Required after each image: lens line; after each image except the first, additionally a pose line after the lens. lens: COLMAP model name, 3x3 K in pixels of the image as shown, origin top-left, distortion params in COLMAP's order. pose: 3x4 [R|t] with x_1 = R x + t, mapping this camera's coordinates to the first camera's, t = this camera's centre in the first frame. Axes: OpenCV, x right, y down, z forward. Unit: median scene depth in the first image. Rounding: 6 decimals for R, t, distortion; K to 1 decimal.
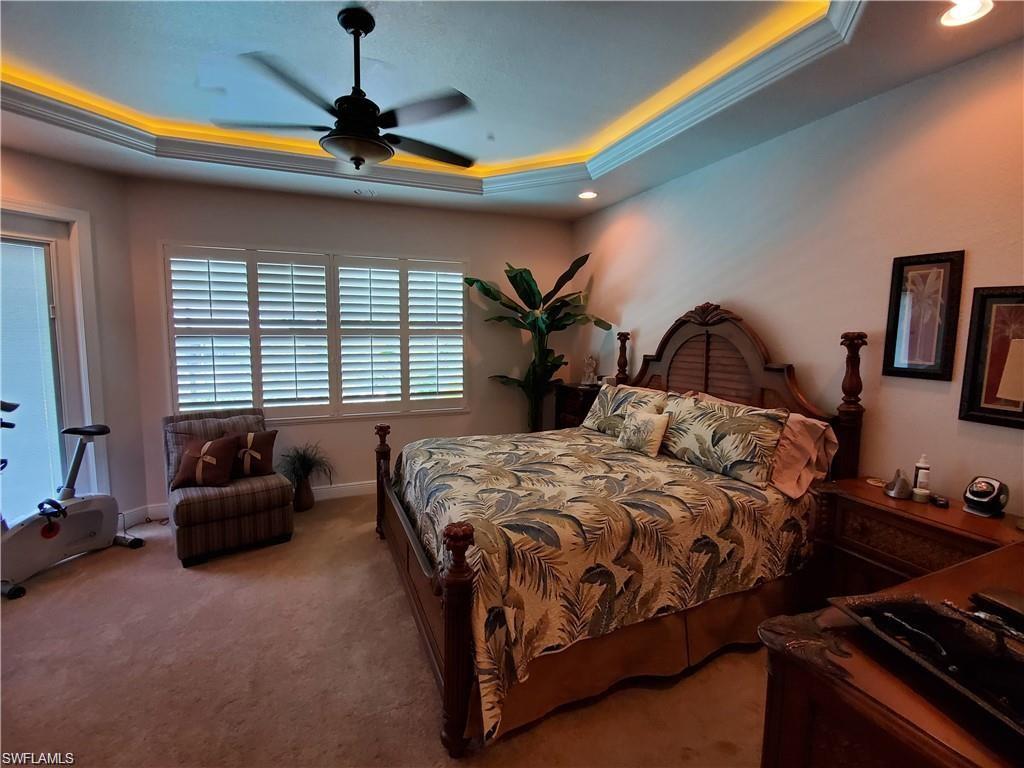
lens RADIAL K [[467.8, 0, 494.1], [0, 467.8, 380.2], [0, 0, 1]] dist [0.002292, -0.002019]
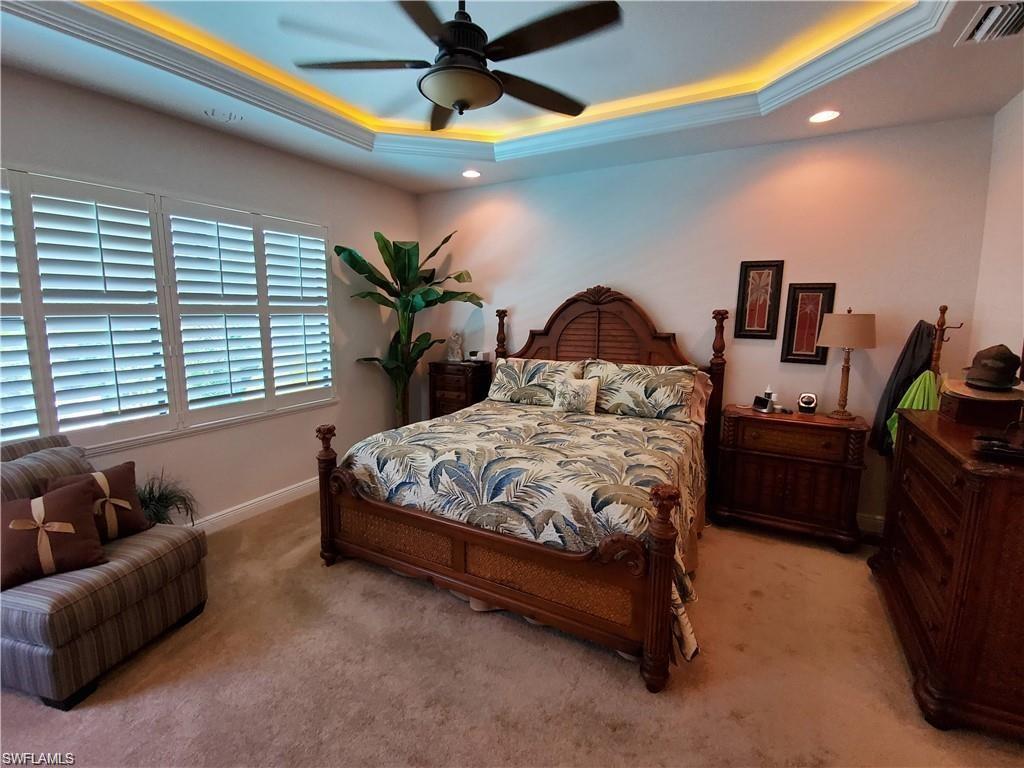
lens RADIAL K [[467.8, 0, 509.1], [0, 467.8, 380.7], [0, 0, 1]] dist [0.002292, -0.002019]
pose [[0.776335, -0.095476, 0.623047, -0.564428], [0.064028, 0.995294, 0.072739, -0.023349], [-0.627060, -0.016577, 0.778795, 0.205797]]
